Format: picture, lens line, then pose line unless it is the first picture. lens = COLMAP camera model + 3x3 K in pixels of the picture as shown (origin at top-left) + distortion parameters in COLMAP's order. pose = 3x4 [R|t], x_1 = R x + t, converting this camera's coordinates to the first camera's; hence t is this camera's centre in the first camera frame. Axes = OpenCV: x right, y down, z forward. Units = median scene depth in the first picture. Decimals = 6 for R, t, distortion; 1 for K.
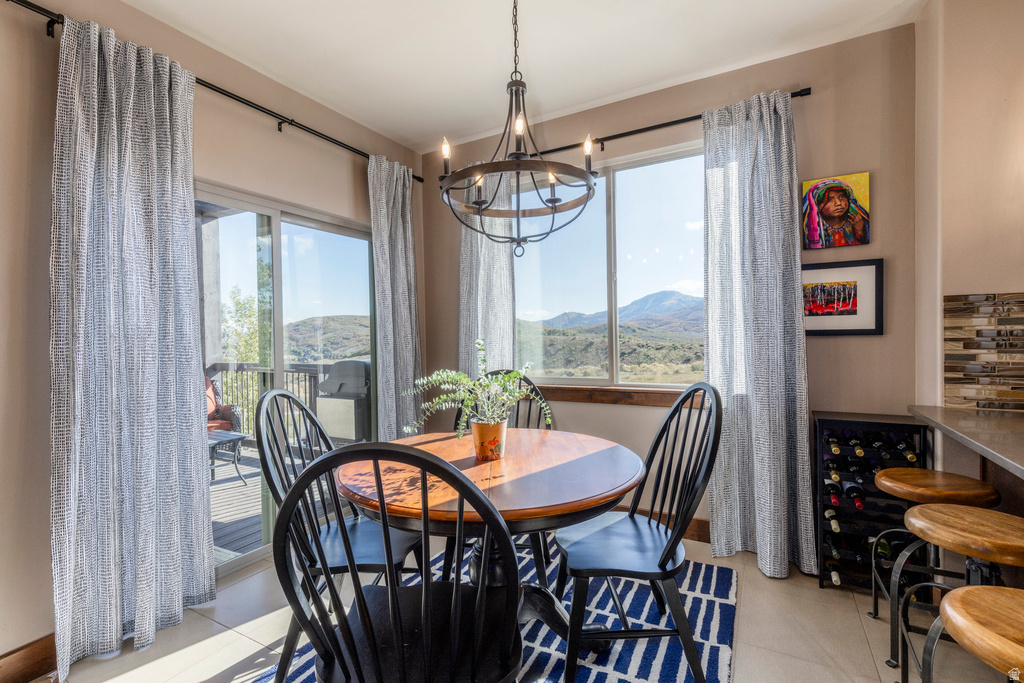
lens RADIAL K [[456.3, 0, 512.0], [0, 456.3, 341.5], [0, 0, 1]] dist [0.003864, -0.000293]
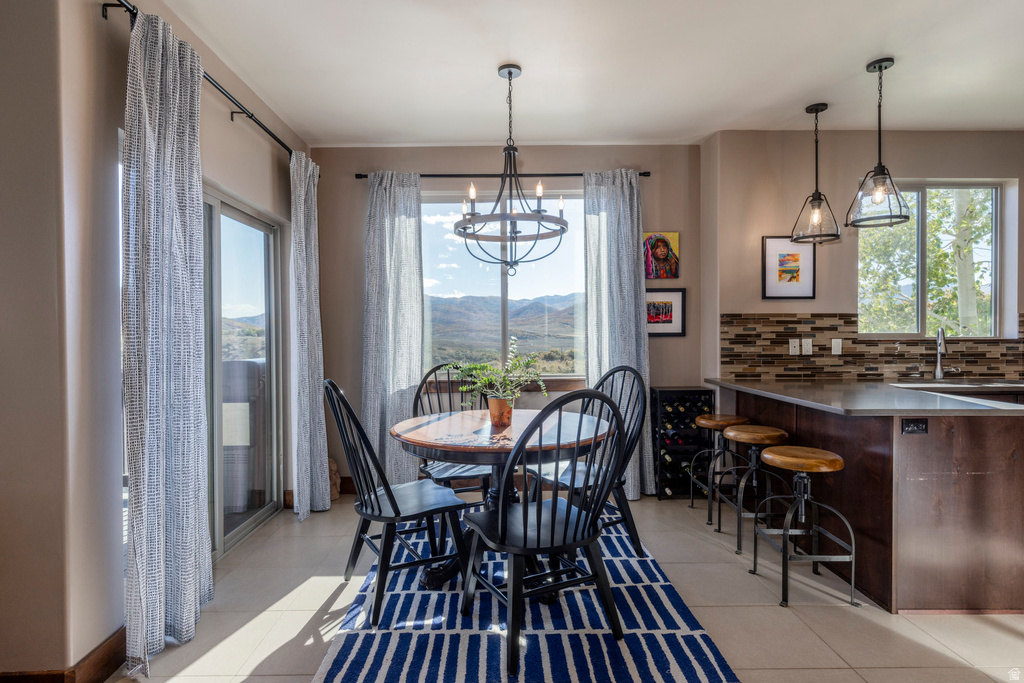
lens RADIAL K [[530.2, 0, 494.1], [0, 530.2, 342.4], [0, 0, 1]] dist [0.001877, 0.000185]
pose [[0.876237, 0.002390, 0.481875, -0.641139], [0.000173, 0.999986, -0.005274, 0.015845], [-0.481881, 0.004705, 0.876224, -0.282487]]
